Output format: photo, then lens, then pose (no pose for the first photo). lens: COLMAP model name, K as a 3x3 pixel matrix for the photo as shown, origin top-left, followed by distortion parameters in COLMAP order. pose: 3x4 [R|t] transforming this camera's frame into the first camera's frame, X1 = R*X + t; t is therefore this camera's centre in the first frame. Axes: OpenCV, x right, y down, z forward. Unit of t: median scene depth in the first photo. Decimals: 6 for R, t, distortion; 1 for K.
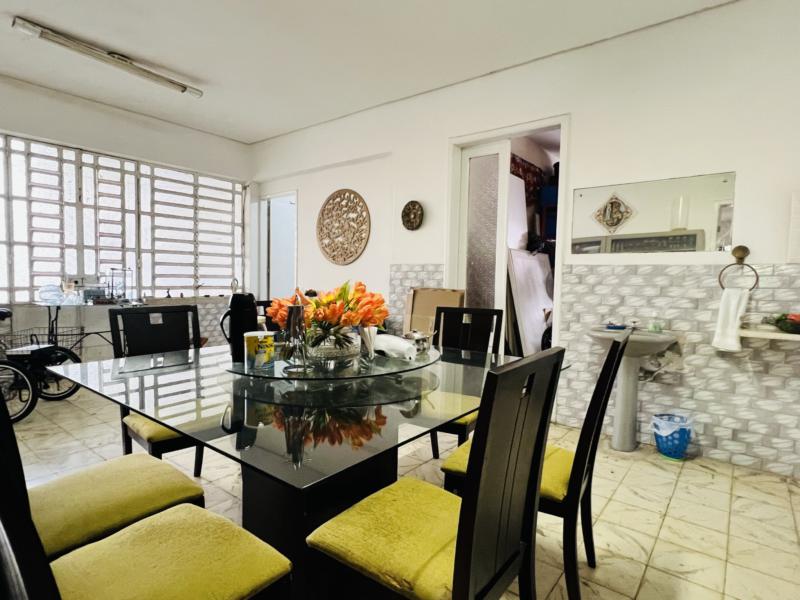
lens RADIAL K [[446.3, 0, 399.4], [0, 446.3, 301.2], [0, 0, 1]] dist [0.000988, 0.000265]
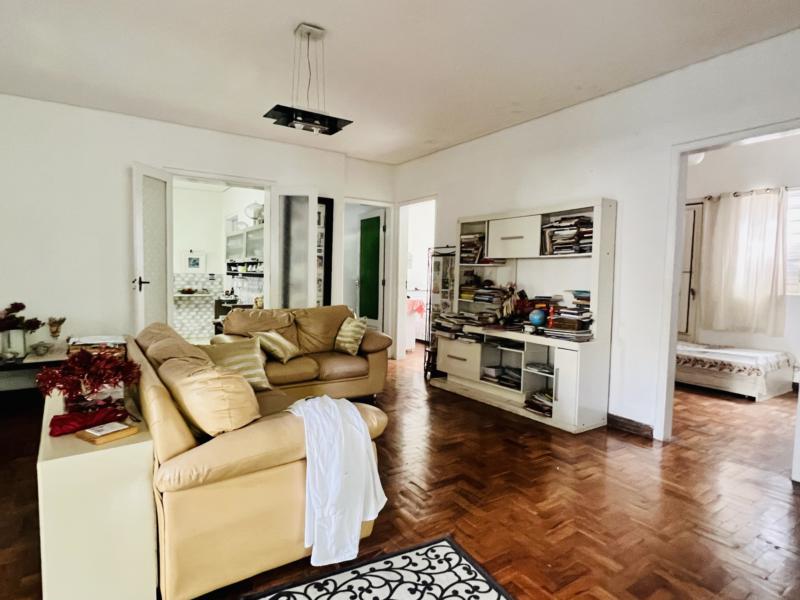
lens RADIAL K [[446.3, 0, 399.4], [0, 446.3, 301.4], [0, 0, 1]] dist [0.000988, 0.000265]
pose [[0.301198, -0.067897, 0.951141, -1.707915], [0.049055, 0.997244, 0.055653, 0.018817], [-0.952299, 0.029895, 0.303699, -1.443380]]
